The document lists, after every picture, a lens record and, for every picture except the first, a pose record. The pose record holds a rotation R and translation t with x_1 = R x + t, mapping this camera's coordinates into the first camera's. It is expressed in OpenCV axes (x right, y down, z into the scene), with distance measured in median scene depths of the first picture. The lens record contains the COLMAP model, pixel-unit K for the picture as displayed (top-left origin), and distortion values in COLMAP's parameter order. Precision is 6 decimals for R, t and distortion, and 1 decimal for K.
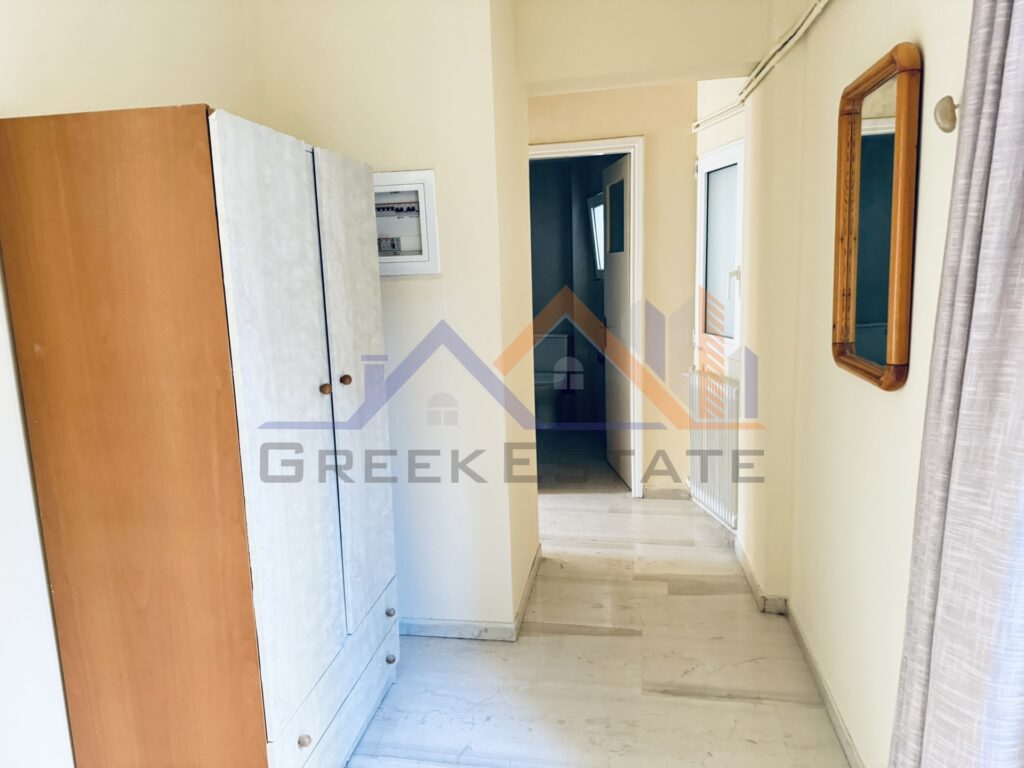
lens RADIAL K [[752.3, 0, 512.0], [0, 752.3, 384.0], [0, 0, 1]] dist [-0.000350, -0.000334]
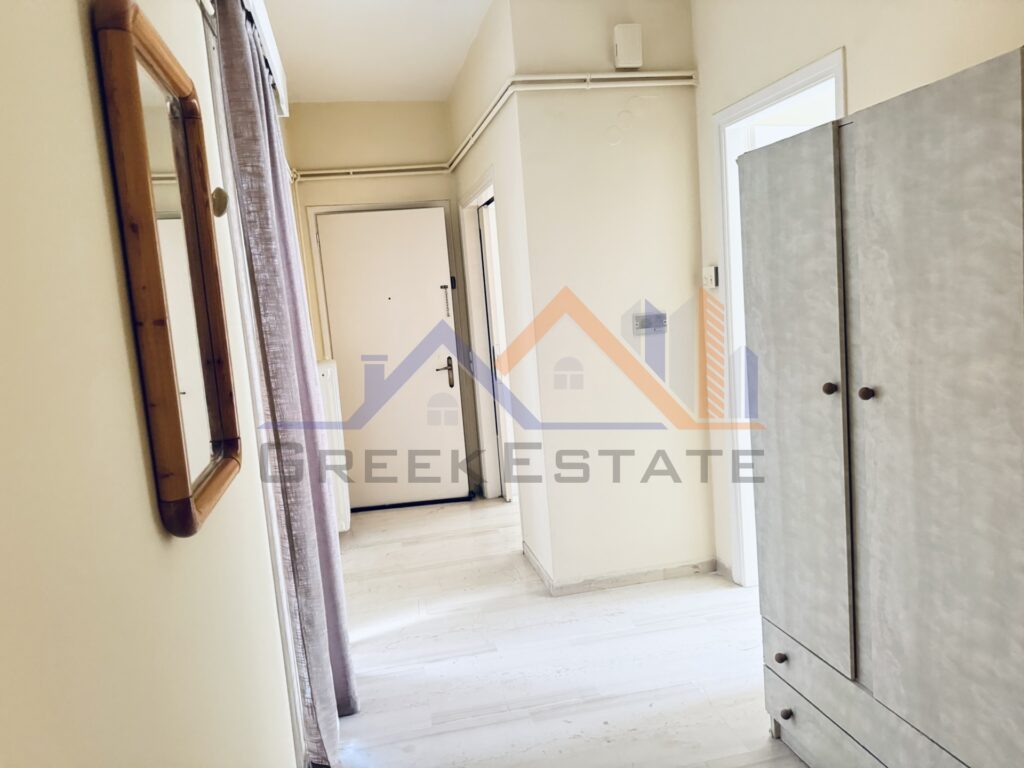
lens RADIAL K [[752.3, 0, 512.0], [0, 752.3, 384.0], [0, 0, 1]] dist [-0.000350, -0.000334]
pose [[-0.926319, 0.150535, -0.345359, 0.470354], [0.055501, 0.961227, 0.270115, -0.293161], [0.372630, 0.231045, -0.898758, 1.824097]]
